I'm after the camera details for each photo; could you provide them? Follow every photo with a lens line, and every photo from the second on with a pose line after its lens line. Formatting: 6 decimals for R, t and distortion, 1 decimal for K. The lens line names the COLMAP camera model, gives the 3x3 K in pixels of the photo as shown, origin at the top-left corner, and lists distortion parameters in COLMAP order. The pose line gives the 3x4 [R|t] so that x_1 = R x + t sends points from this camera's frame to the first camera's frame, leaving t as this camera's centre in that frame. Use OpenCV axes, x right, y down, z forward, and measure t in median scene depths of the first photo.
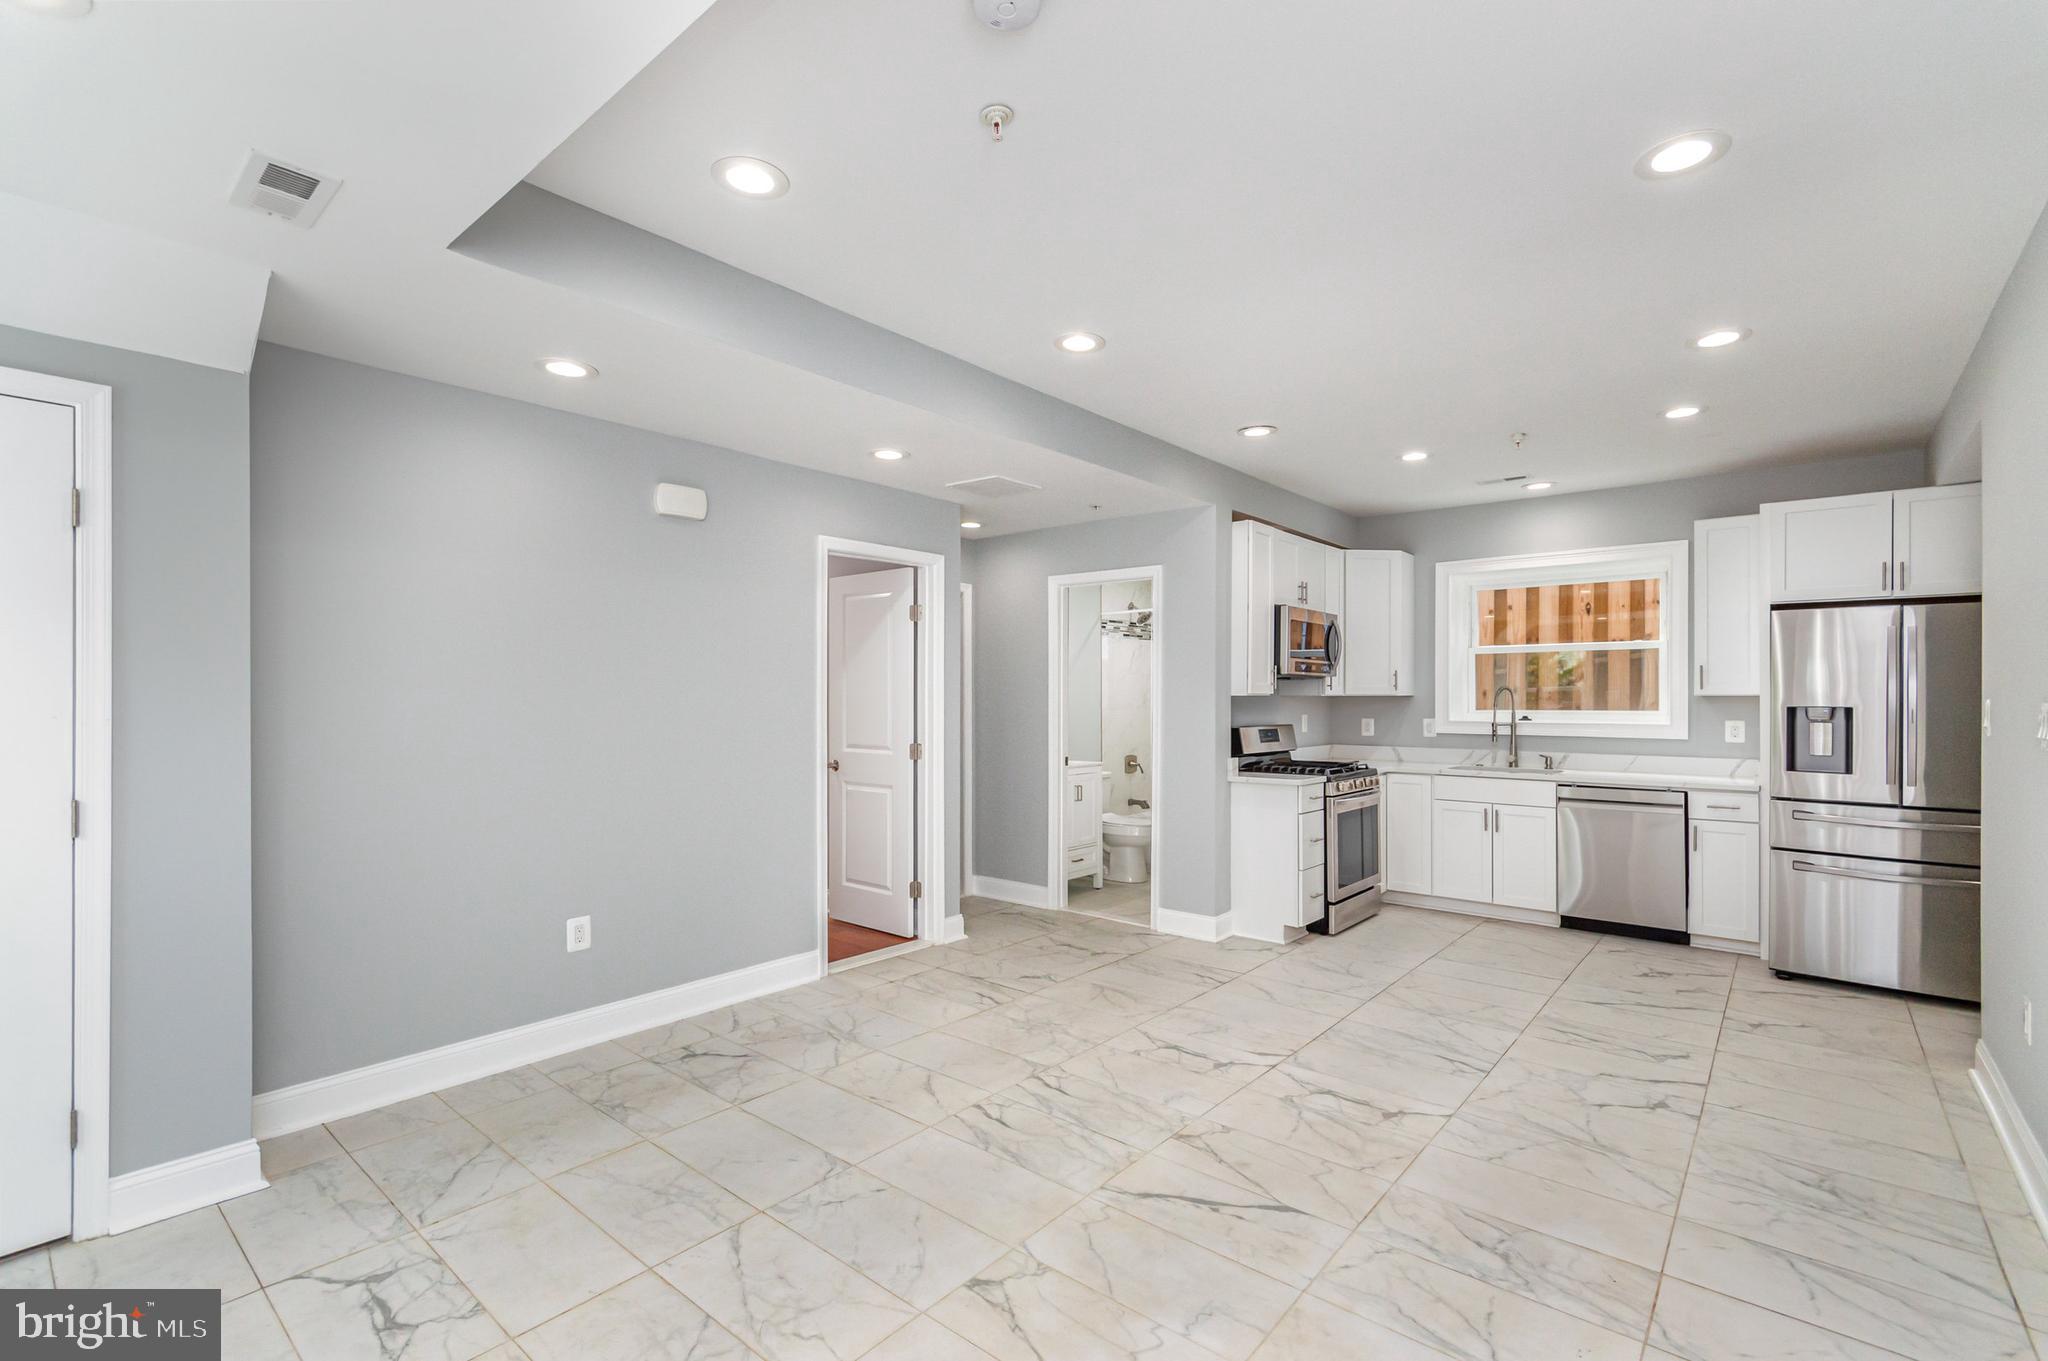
lens RADIAL K [[897.3, 0, 1020.7], [0, 897.3, 688.9], [0, 0, 1]] dist [0.015377, -0.000352]
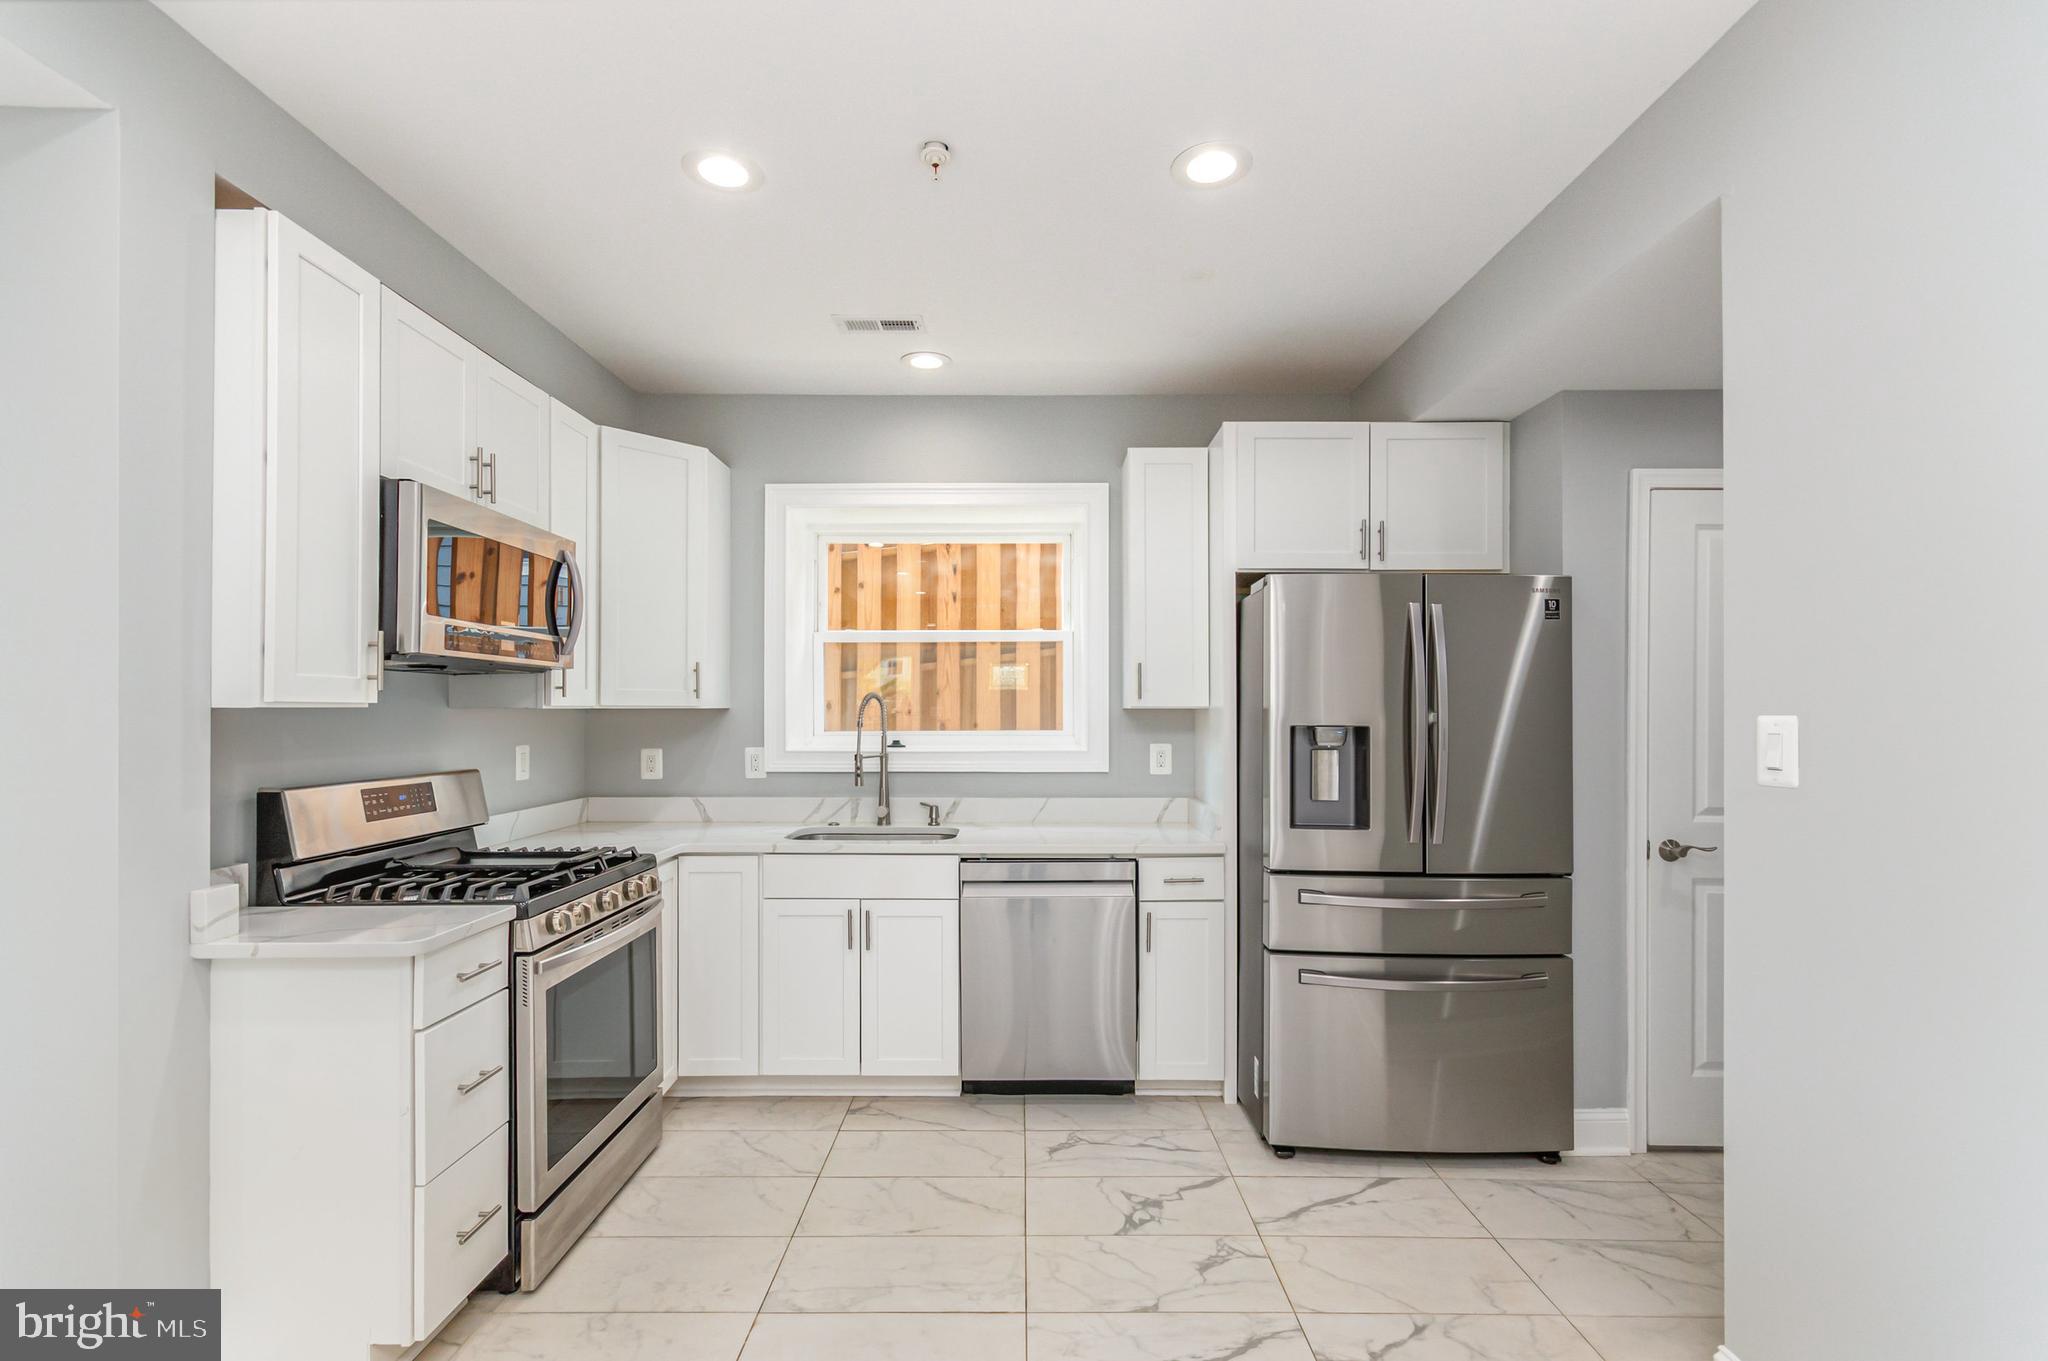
lens RADIAL K [[897.3, 0, 1030.9], [0, 897.3, 714.9], [0, 0, 1]] dist [0.015377, -0.000352]
pose [[0.747510, -0.004519, 0.664235, 0.241593], [-0.004180, 0.999925, 0.011507, 0.004833], [-0.664237, -0.011379, 0.747435, 0.536532]]
